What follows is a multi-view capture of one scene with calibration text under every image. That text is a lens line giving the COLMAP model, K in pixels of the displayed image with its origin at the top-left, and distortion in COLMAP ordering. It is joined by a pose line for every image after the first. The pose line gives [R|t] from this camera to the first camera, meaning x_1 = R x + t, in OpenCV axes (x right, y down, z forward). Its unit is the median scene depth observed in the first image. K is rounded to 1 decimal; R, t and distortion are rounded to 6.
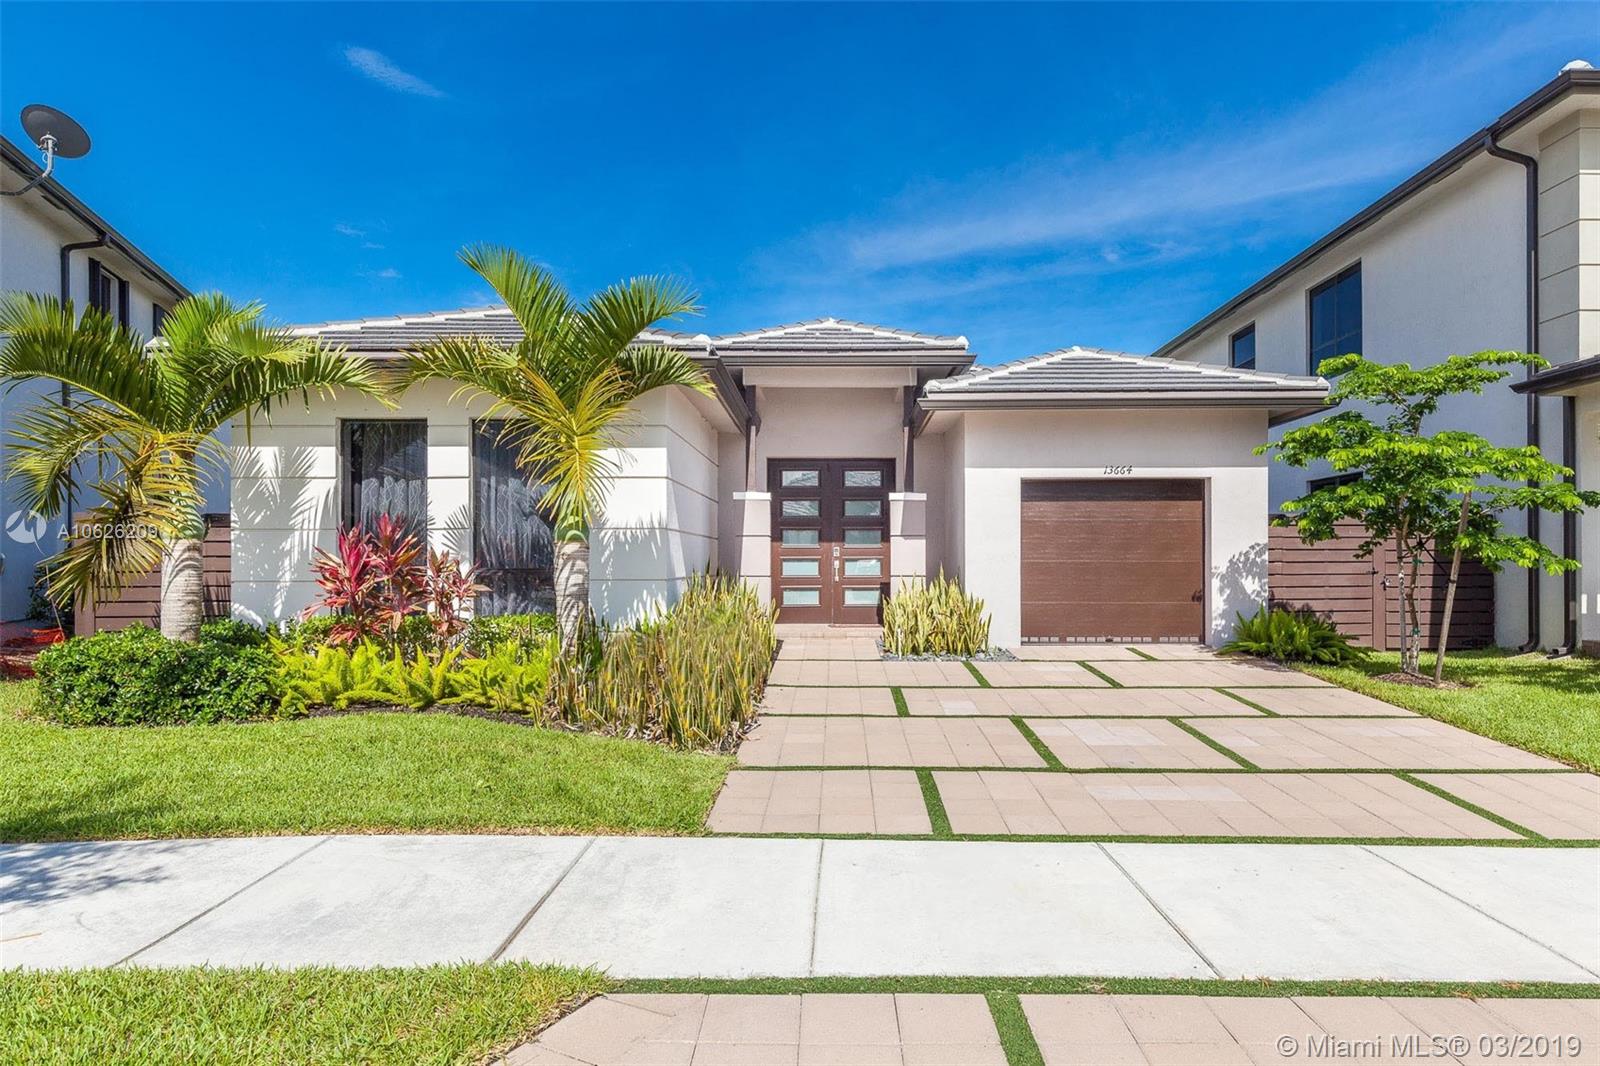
lens RADIAL K [[820.2, 0, 848.0], [0, 820.2, 542.5], [0, 0, 1]] dist [0.001176, 0.001507]
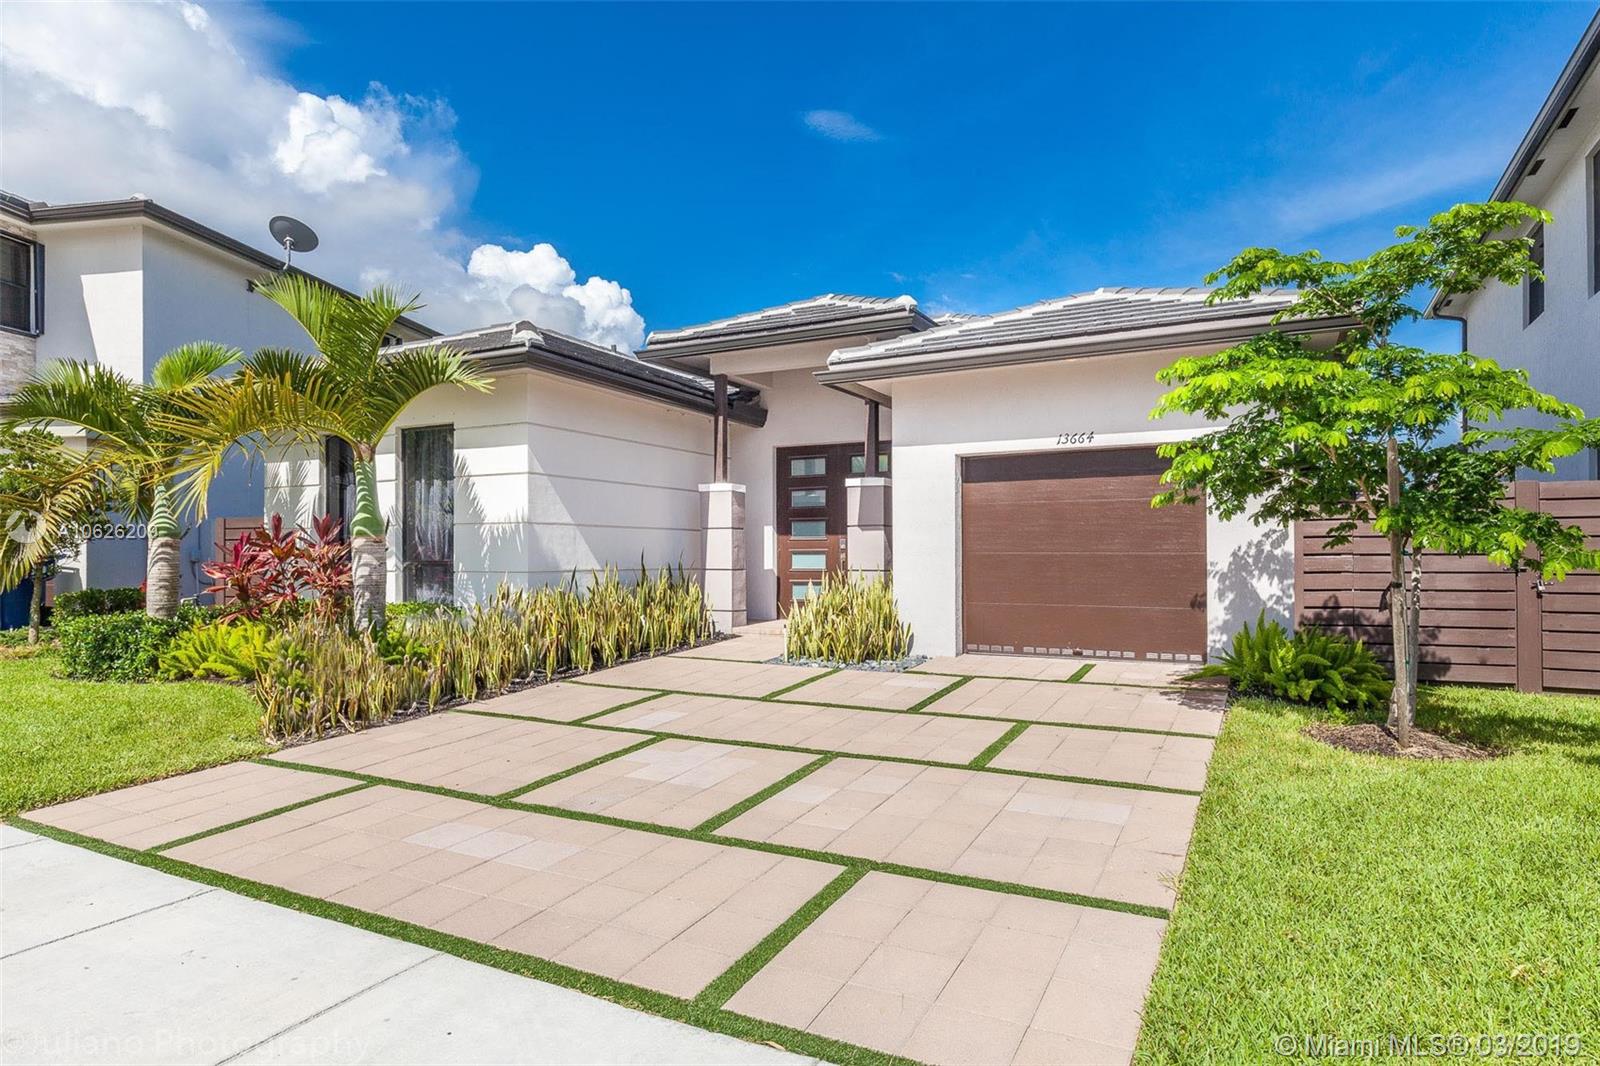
lens RADIAL K [[820.2, 0, 848.0], [0, 820.2, 542.5], [0, 0, 1]] dist [0.001176, 0.001507]
pose [[0.905348, -0.006614, -0.424619, 0.463227], [0.010424, 0.999924, 0.006650, 0.004036], [0.424542, -0.010447, 0.905348, 0.189522]]
